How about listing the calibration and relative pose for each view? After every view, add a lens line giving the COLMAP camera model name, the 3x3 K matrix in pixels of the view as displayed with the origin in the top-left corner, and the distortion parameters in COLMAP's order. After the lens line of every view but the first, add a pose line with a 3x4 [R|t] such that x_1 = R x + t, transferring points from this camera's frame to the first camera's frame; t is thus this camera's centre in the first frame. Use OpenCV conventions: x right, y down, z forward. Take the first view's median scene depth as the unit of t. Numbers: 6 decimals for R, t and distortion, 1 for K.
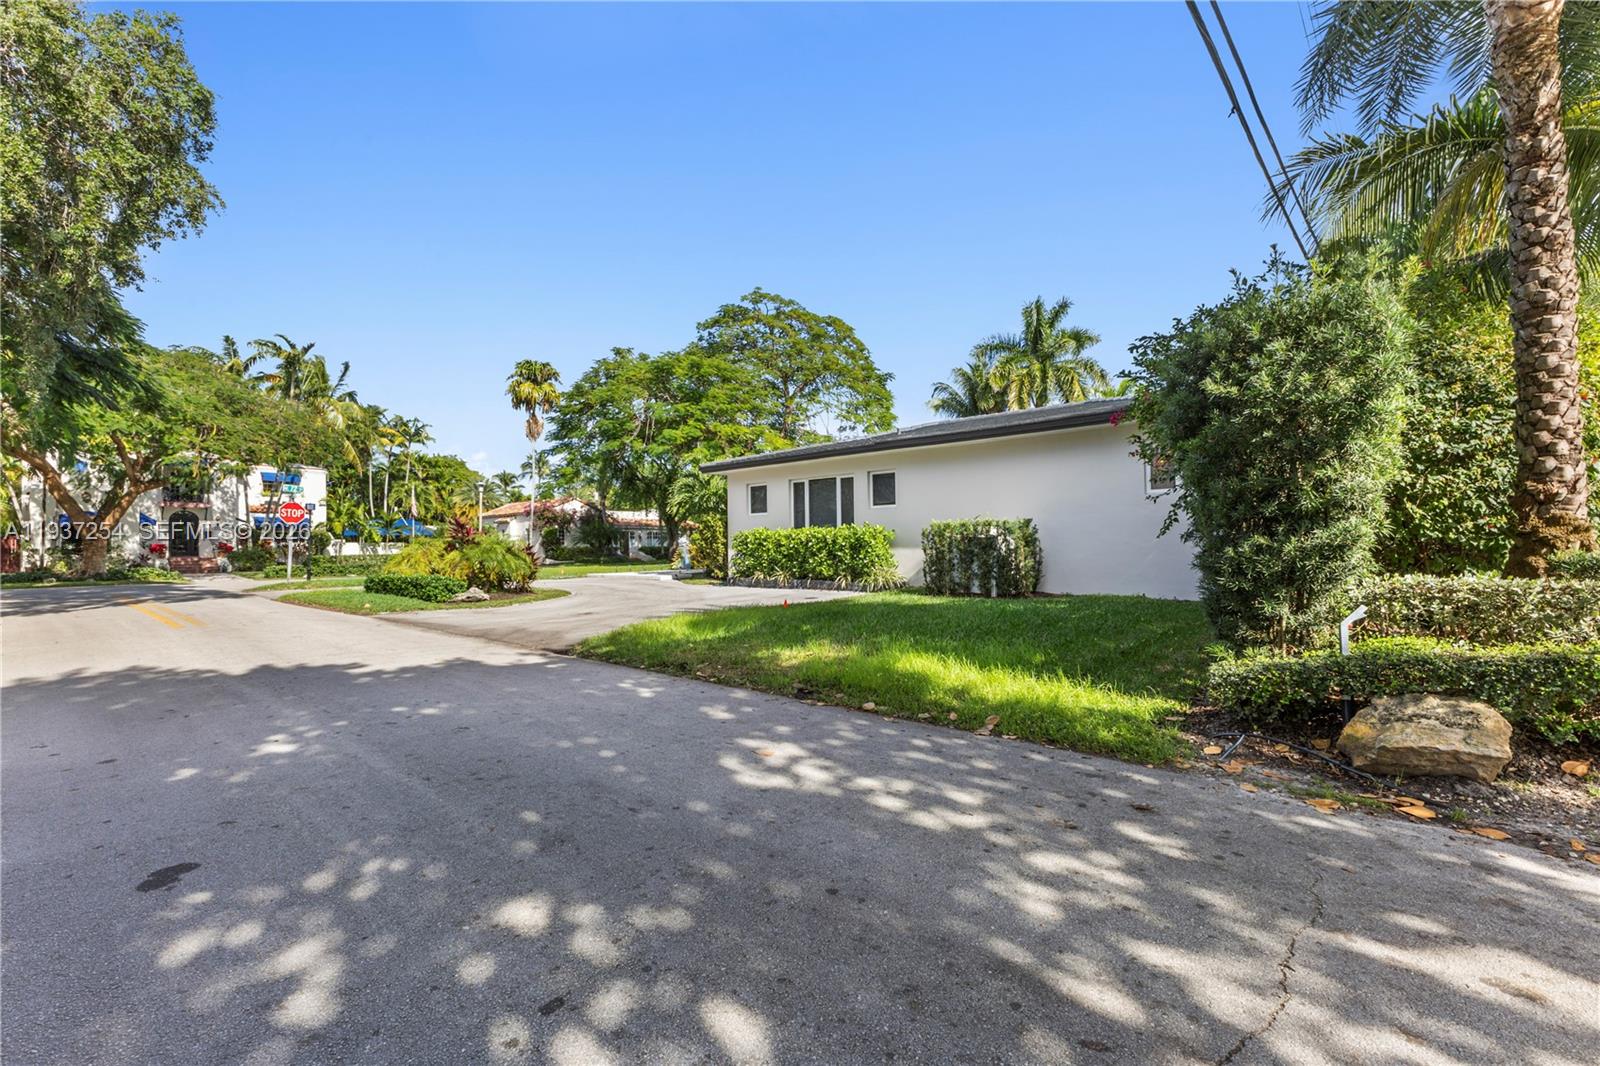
lens RADIAL K [[687.9, 0, 800.0], [0, 687.9, 533.0], [0, 0, 1]] dist [0.000830, 0.000278]
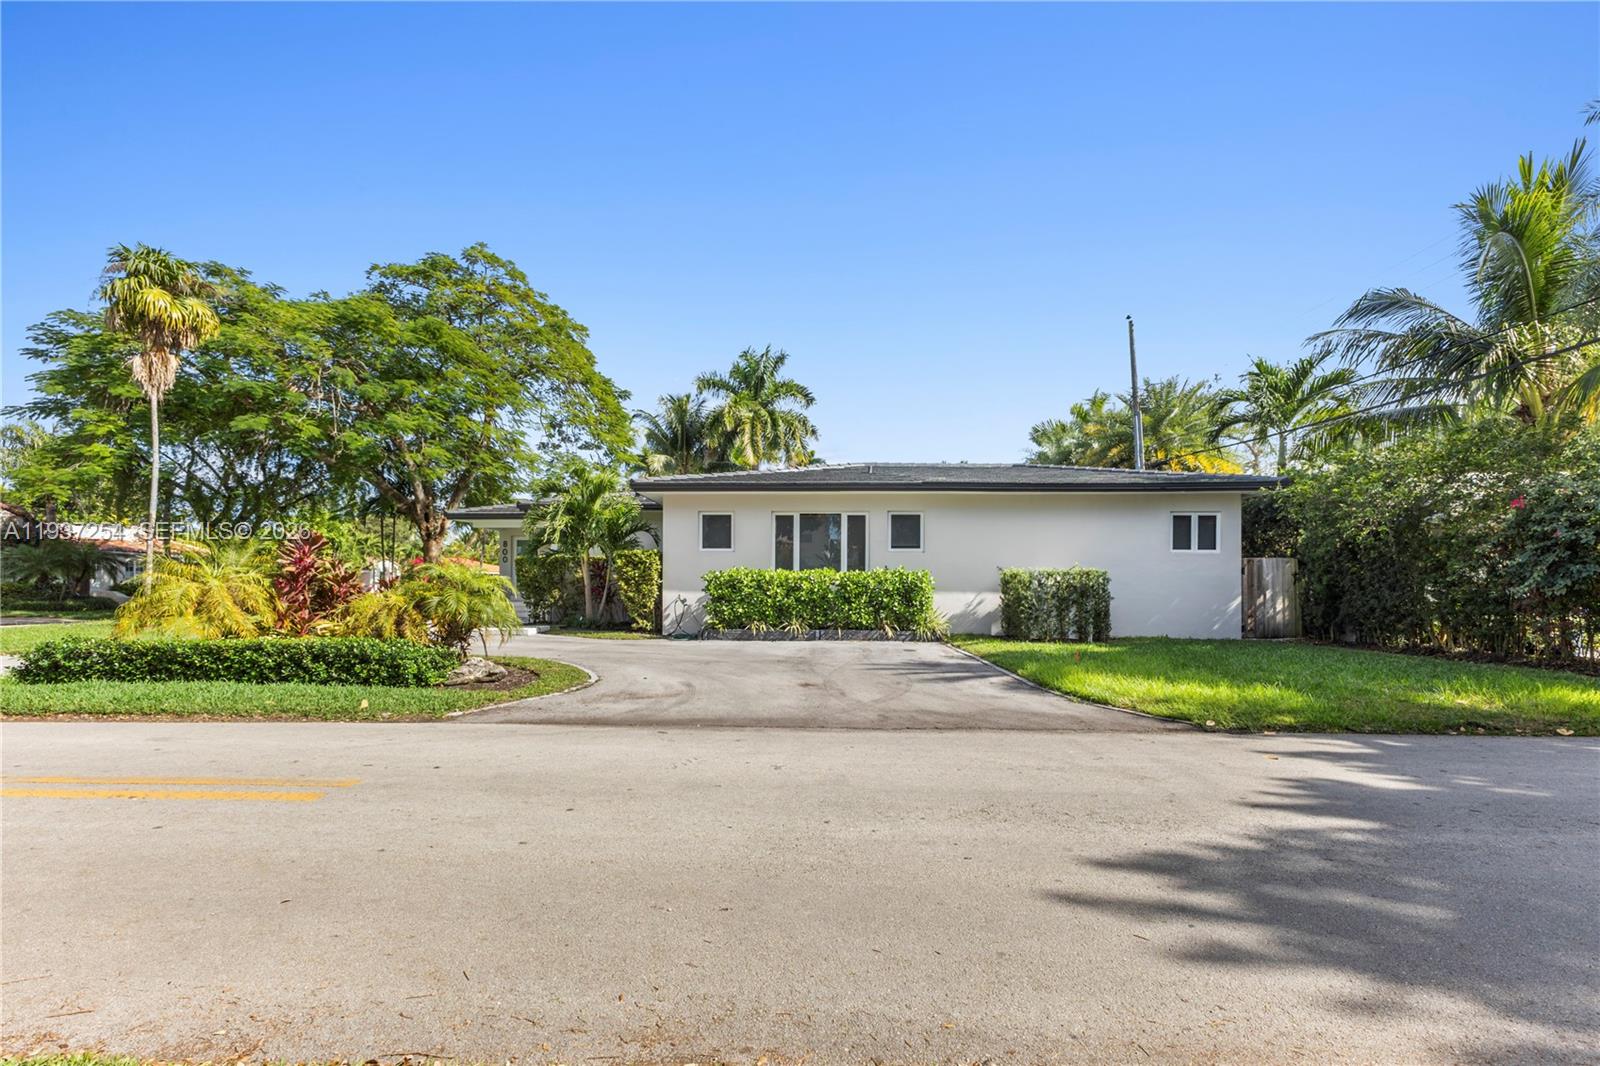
lens RADIAL K [[714.9, 0, 800.3], [0, 714.9, 594.3], [0, 0, 1]] dist [0.000295, 0.000148]
pose [[0.750628, 0.005644, 0.660701, -0.559632], [-0.024230, 0.999526, 0.018990, 0.006611], [-0.660281, -0.030263, 0.750409, 0.309607]]
